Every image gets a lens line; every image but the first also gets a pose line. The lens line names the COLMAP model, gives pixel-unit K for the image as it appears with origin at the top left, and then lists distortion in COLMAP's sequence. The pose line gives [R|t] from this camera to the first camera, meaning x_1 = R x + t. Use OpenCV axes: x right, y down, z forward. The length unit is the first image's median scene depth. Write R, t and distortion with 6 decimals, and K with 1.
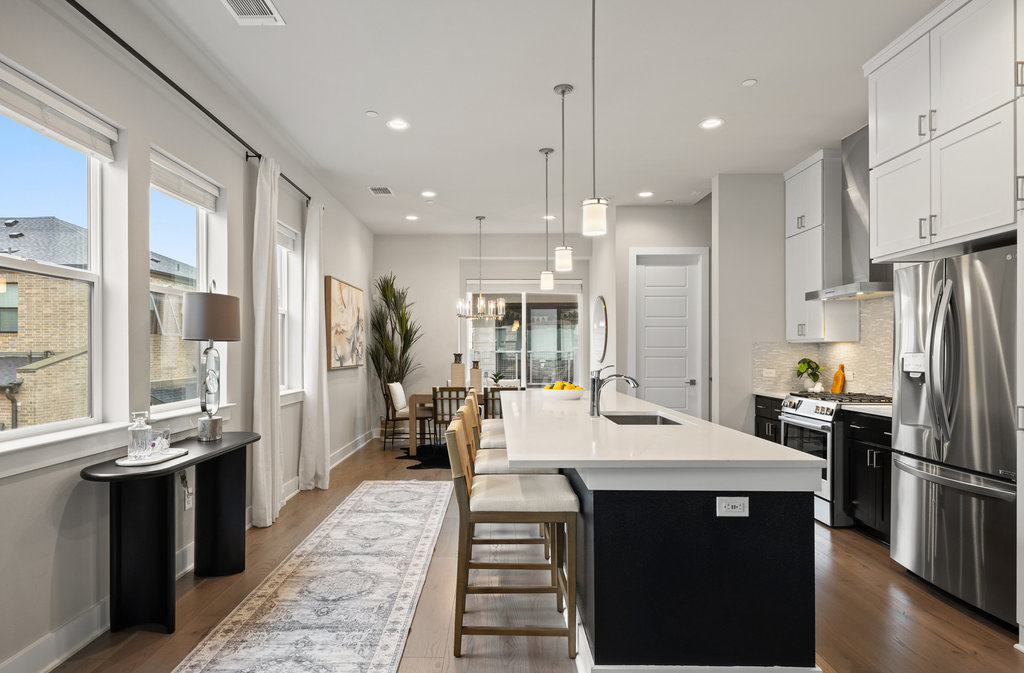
lens RADIAL K [[589.8, 0, 487.1], [0, 589.8, 353.4], [0, 0, 1]] dist [0.001769, 0.000224]
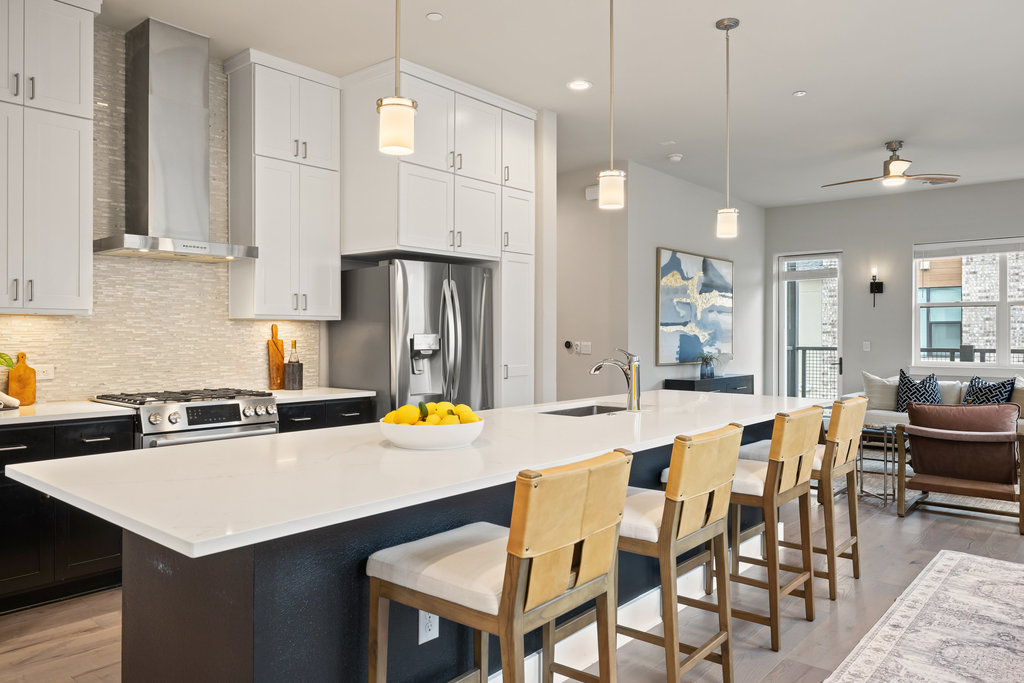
lens RADIAL K [[724.5, 0, 500.6], [0, 724.5, 328.3], [0, 0, 1]] dist [-0.010454, 0.012465]
pose [[-0.763455, 0.003408, 0.645853, -0.225703], [-0.001031, 0.999978, -0.006495, -0.002024], [-0.645861, -0.005624, -0.763435, 1.293035]]
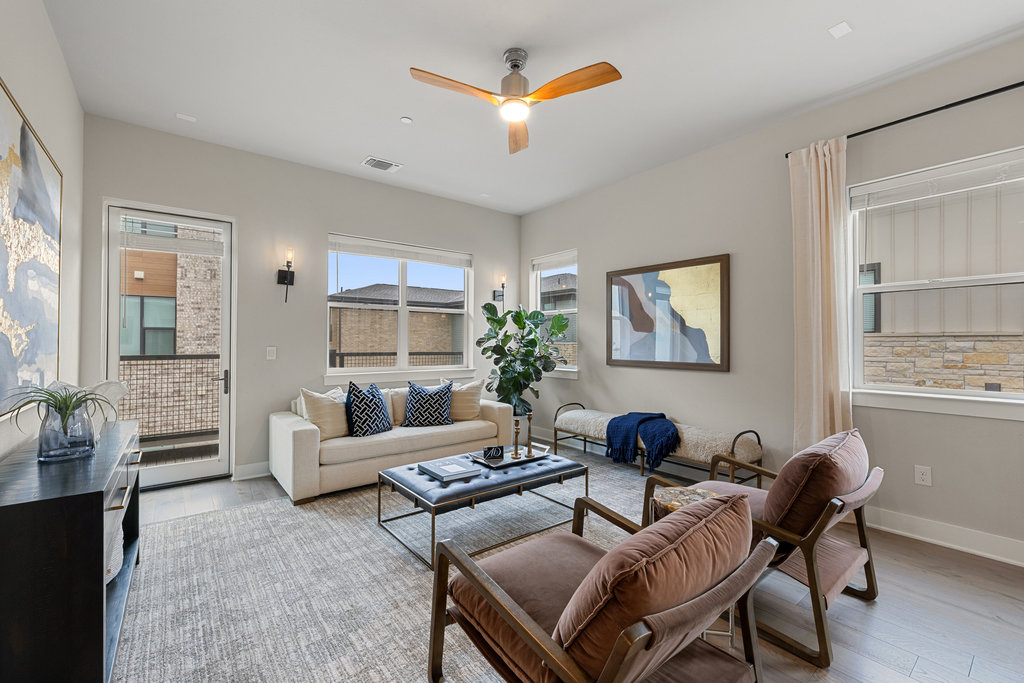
lens RADIAL K [[434.6, 0, 509.9], [0, 434.6, 336.8], [0, 0, 1]] dist [0.008841, -0.001531]
pose [[-0.778854, -0.010328, -0.627121, 0.392851], [-0.005257, 0.999937, -0.009938, 0.004456], [0.627184, -0.004443, -0.778859, 0.277049]]
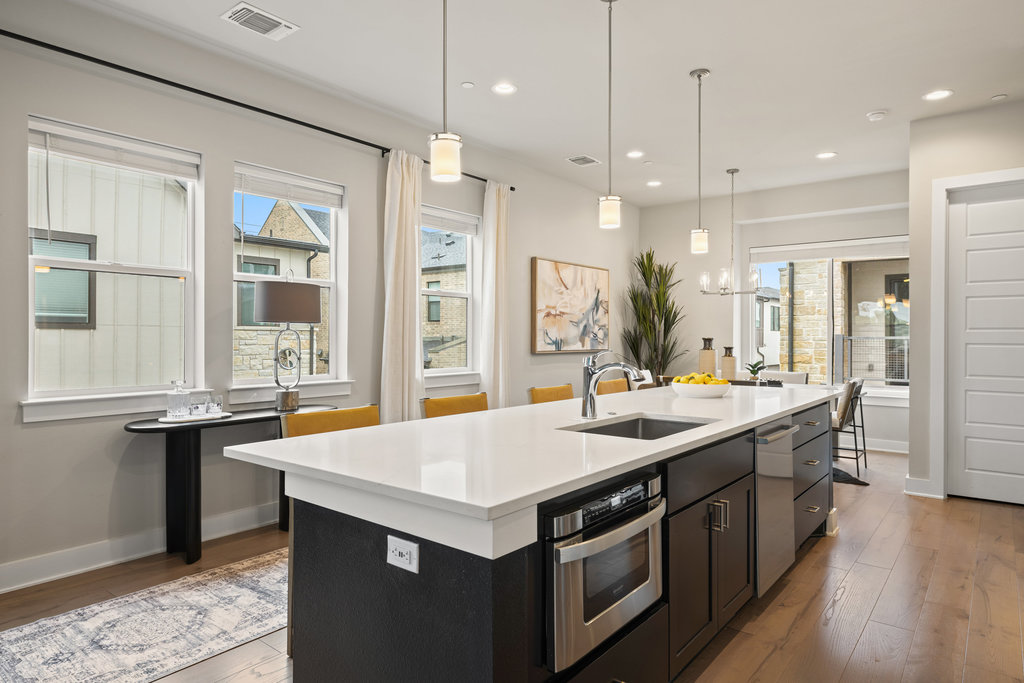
lens RADIAL K [[614.3, 0, 506.5], [0, 614.3, 337.7], [0, 0, 1]] dist [0.000420, -0.000660]
pose [[0.788985, 0.003395, -0.614403, 0.396050], [-0.005514, 0.999984, -0.001555, 0.004173], [0.614388, 0.004614, 0.788991, 0.213728]]
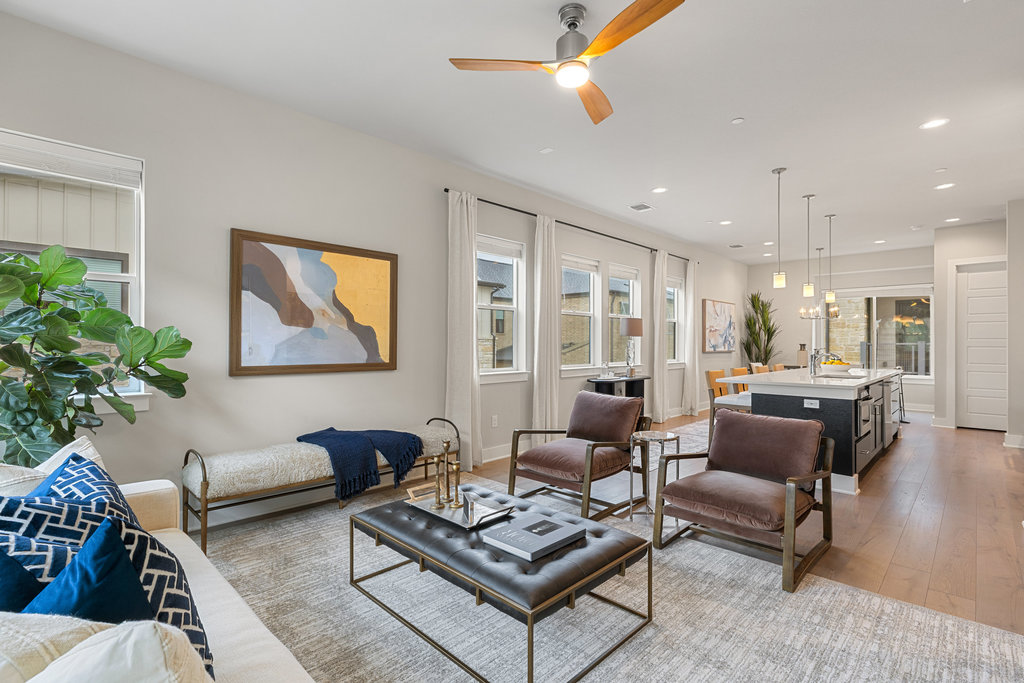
lens RADIAL K [[477.7, 0, 515.7], [0, 477.7, 341.6], [0, 0, 1]] dist [0.001495, 0.000383]
pose [[0.731411, -0.000889, -0.681936, 0.360613], [-0.005477, 0.999959, -0.007179, 0.011006], [0.681915, 0.008986, 0.731377, -0.525963]]
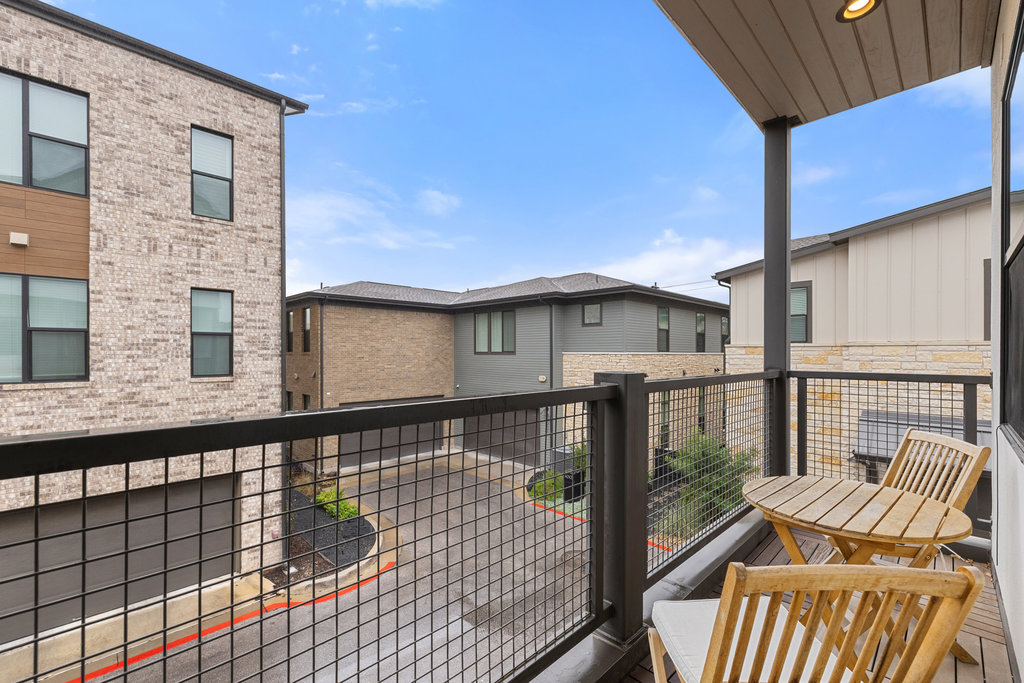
lens RADIAL K [[434.6, 0, 509.3], [0, 434.6, 350.5], [0, 0, 1]] dist [0.008841, -0.001531]
pose [[-0.705137, -0.004146, -0.709059, 0.363372], [-0.003811, 0.999991, -0.002057, 0.010727], [0.709060, 0.001251, -0.705147, -0.694608]]
